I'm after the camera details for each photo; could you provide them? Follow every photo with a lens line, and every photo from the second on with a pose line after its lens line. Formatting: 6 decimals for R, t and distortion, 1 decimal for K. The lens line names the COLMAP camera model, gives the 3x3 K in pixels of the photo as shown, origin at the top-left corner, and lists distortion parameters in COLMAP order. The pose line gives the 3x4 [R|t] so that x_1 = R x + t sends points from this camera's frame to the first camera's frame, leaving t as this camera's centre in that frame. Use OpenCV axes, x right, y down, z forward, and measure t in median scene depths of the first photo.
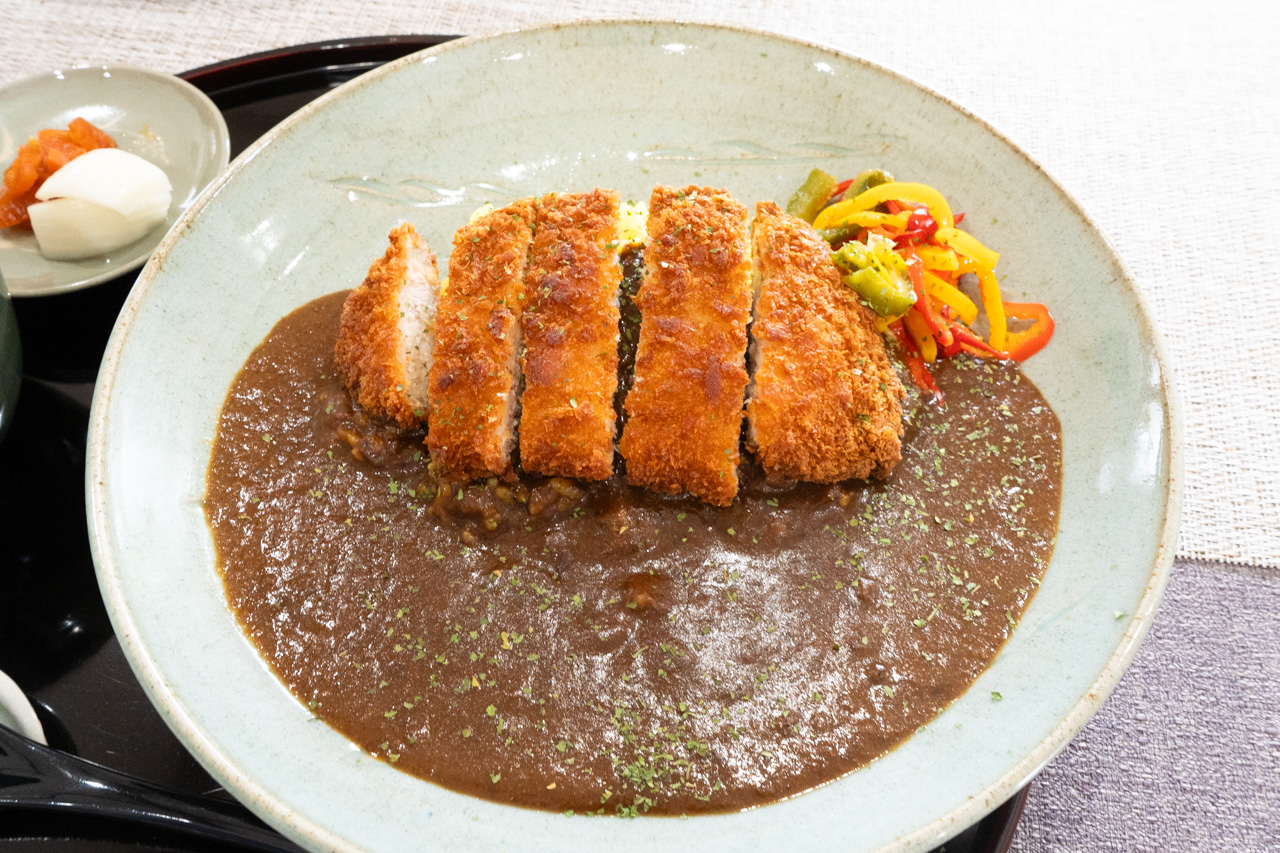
lens RADIAL K [[1052.6, 0, 643.8], [0, 1052.6, 436.3], [0, 0, 1]] dist [-0.011344, 0.008392]
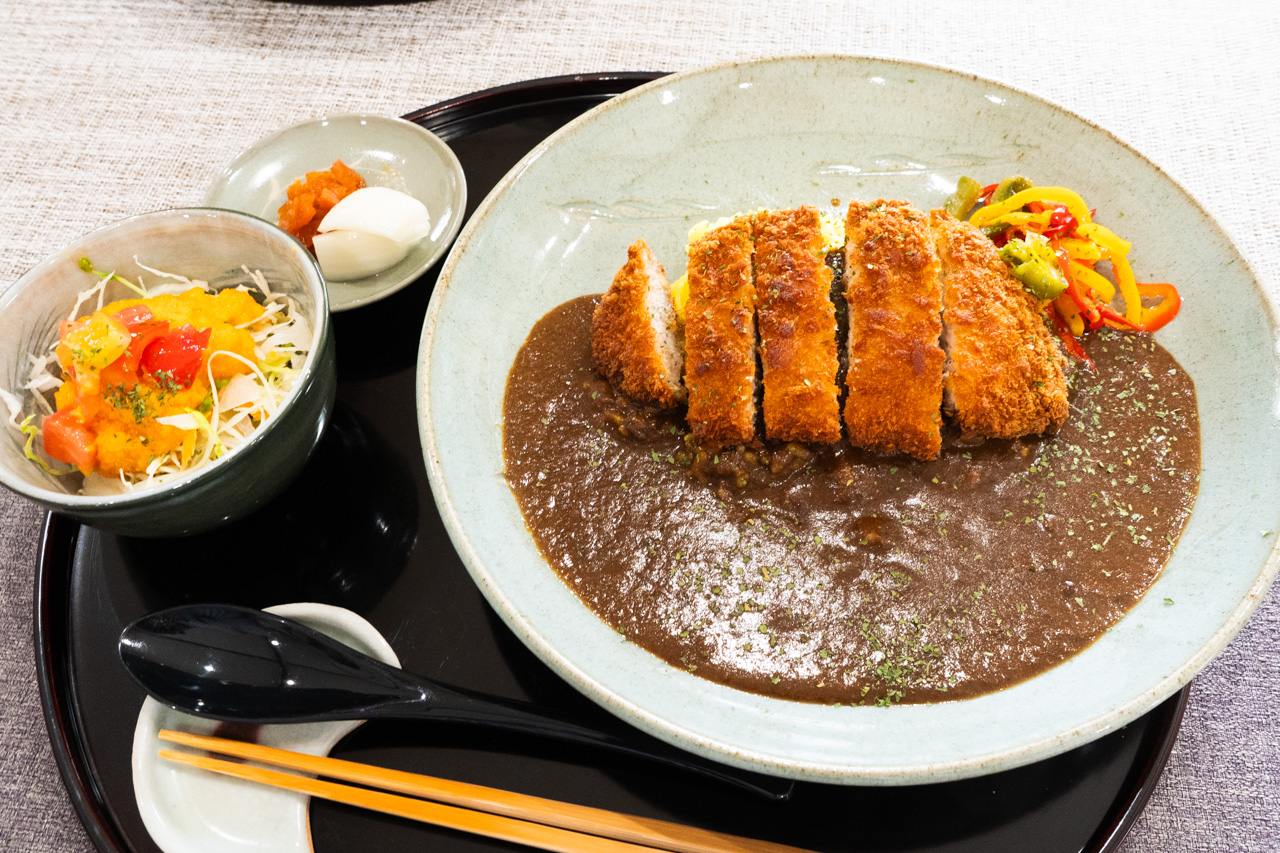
lens RADIAL K [[1014.1, 0, 640.0], [0, 1014.1, 426.5], [0, 0, 1]] dist [-0.007678, -0.000937]
pose [[0.998928, -0.041239, -0.021016, -0.228716], [0.041569, 0.999015, 0.015515, -0.005764], [0.020355, -0.016372, 0.999659, -0.190107]]
